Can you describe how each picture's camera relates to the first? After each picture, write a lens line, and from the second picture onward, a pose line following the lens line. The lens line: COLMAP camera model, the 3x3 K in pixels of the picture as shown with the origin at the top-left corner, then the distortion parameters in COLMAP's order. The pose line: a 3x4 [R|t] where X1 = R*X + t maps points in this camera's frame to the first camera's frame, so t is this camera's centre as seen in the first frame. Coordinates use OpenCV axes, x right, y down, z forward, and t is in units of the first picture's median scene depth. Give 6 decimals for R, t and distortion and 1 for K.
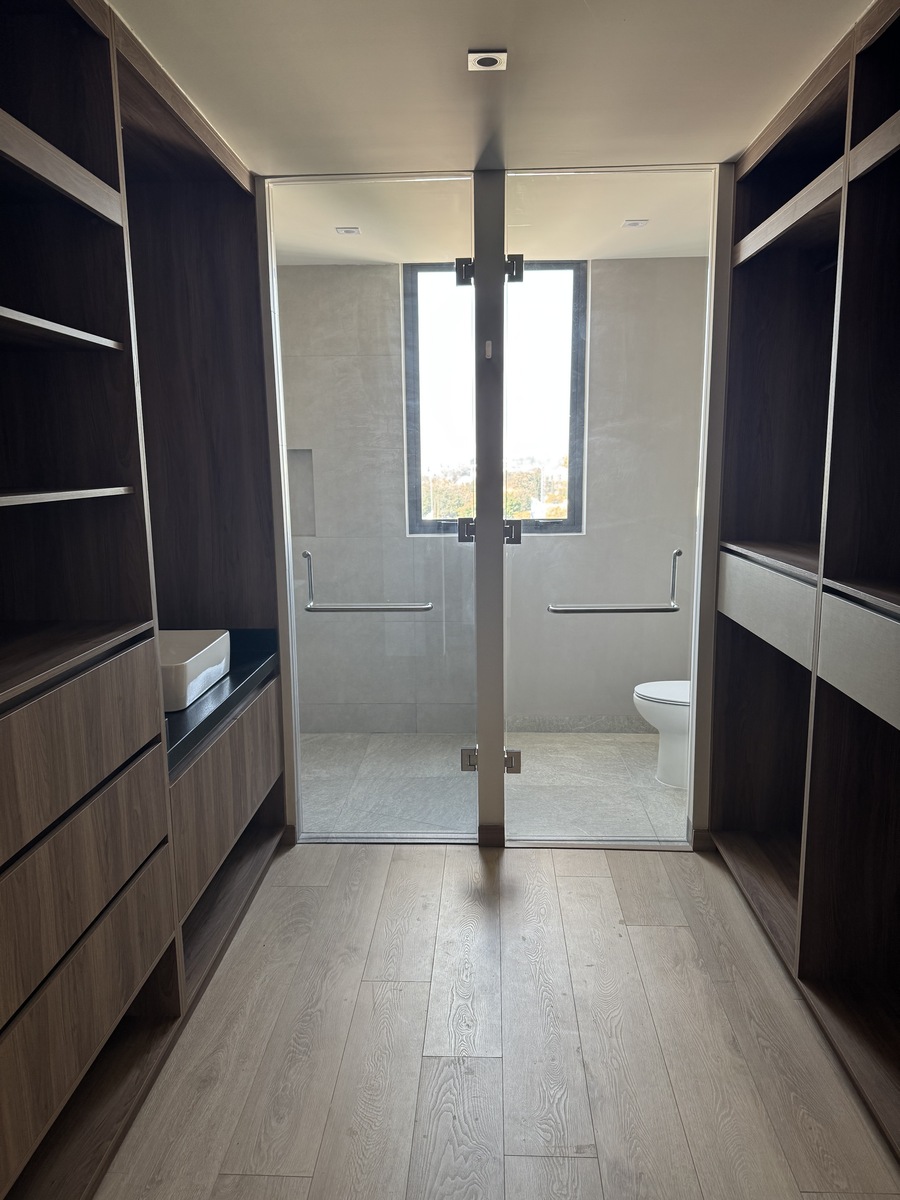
lens RADIAL K [[831.9, 0, 446.8], [0, 831.9, 605.6], [0, 0, 1]] dist [0.156223, -0.281276]
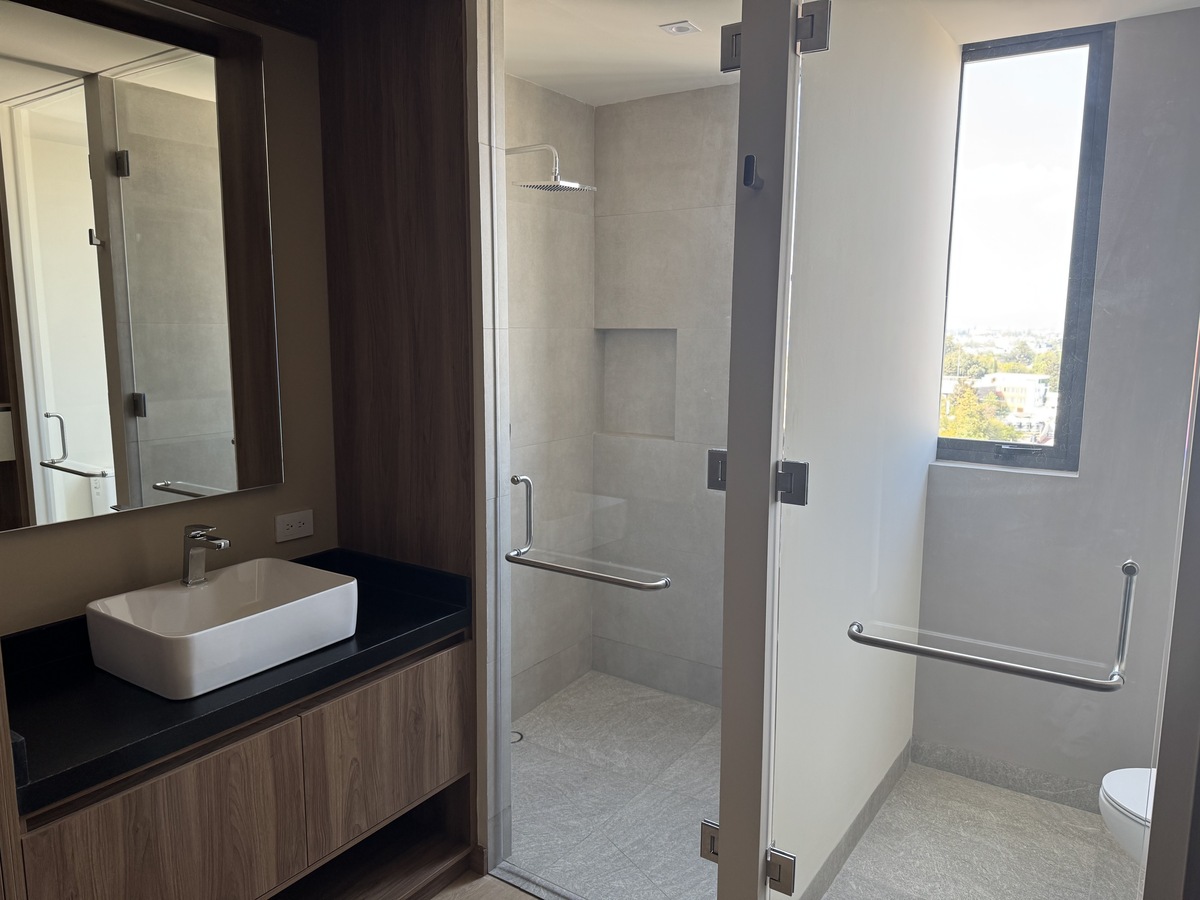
lens RADIAL K [[845.5, 0, 603.3], [0, 845.5, 444.4], [0, 0, 1]] dist [0.014173, -0.006602]
pose [[0.852692, 0.093805, -0.513923, 0.201491], [-0.109199, 0.994020, 0.000255, -0.077682], [0.510873, 0.055903, 0.857836, 0.334295]]
